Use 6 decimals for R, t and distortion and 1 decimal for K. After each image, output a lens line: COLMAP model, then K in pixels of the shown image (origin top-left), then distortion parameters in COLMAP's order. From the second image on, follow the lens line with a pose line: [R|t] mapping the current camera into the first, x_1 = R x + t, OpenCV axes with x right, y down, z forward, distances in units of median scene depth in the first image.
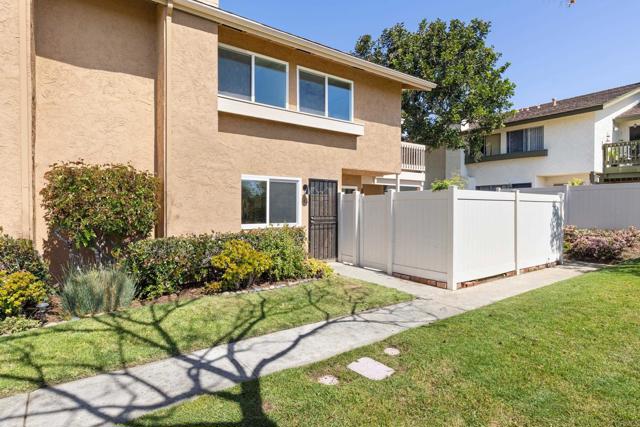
lens RADIAL K [[360.9, 0, 320.6], [0, 360.9, 212.3], [0, 0, 1]] dist [0.000868, -0.000205]
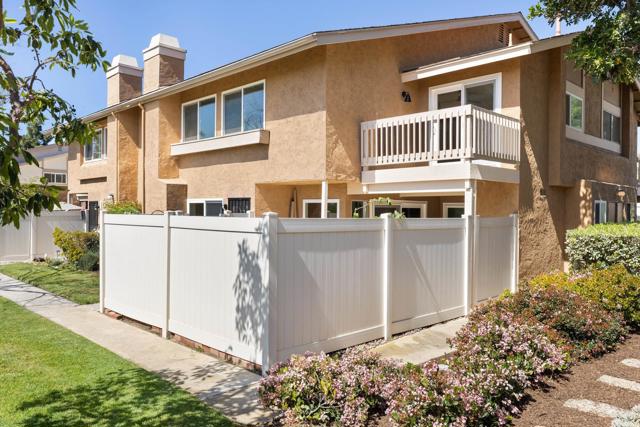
lens RADIAL K [[493.7, 0, 320.7], [0, 493.7, 213.2], [0, 0, 1]] dist [-0.003455, -0.003996]
pose [[0.135772, 0.001653, -0.990739, 1.302723], [-0.016670, 0.999861, -0.000616, -0.052363], [0.990600, 0.016599, 0.135780, 1.016194]]
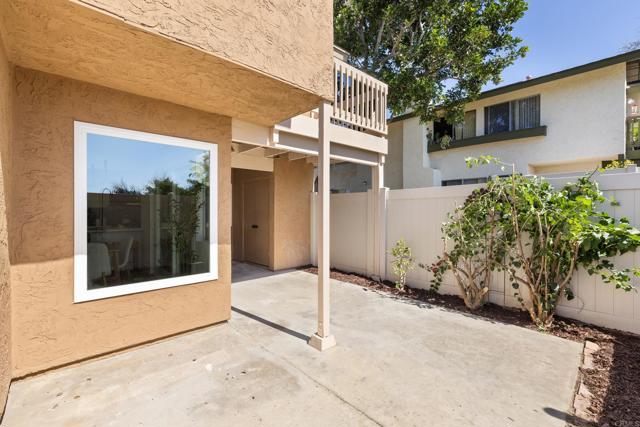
lens RADIAL K [[288.1, 0, 323.2], [0, 288.1, 213.5], [0, 0, 1]] dist [0.003405, 0.000266]
pose [[0.992648, -0.003548, 0.120982, 0.210261], [0.003895, 0.999989, -0.002634, -0.002240], [-0.120971, 0.003086, 0.992651, 0.857425]]
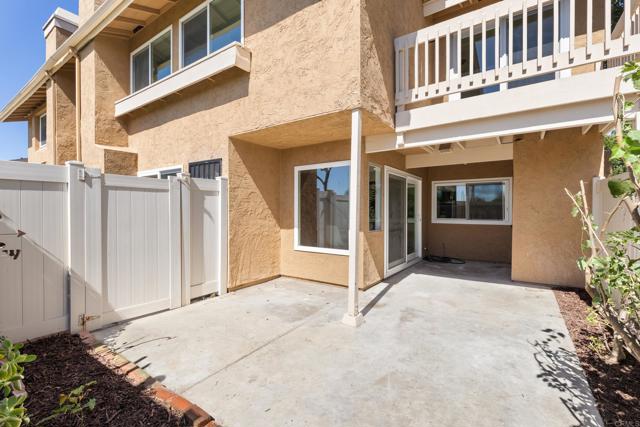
lens RADIAL K [[288.1, 0, 320.6], [0, 288.1, 212.1], [0, 0, 1]] dist [0.003405, 0.000266]
pose [[0.316436, 0.003510, -0.948608, 0.573841], [-0.008476, 0.999964, 0.000873, 0.001500], [0.948576, 0.007764, 0.316454, 1.014579]]
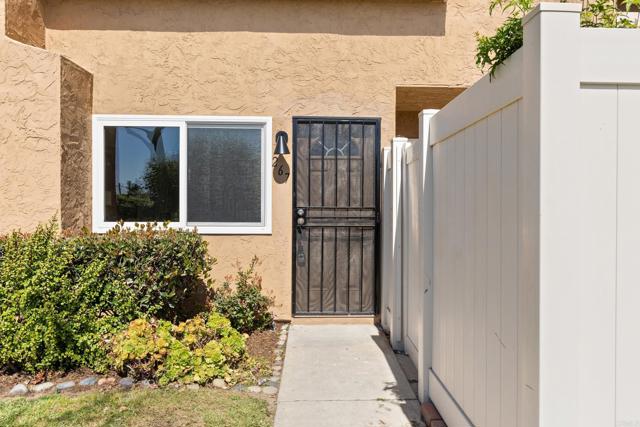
lens RADIAL K [[495.5, 0, 323.3], [0, 495.5, 212.7], [0, 0, 1]] dist [0.011463, 0.002490]
pose [[0.823202, 0.002004, -0.567744, 0.305211], [-0.009129, 0.999911, -0.009707, 0.020734], [0.567674, 0.013173, 0.823148, 0.524352]]
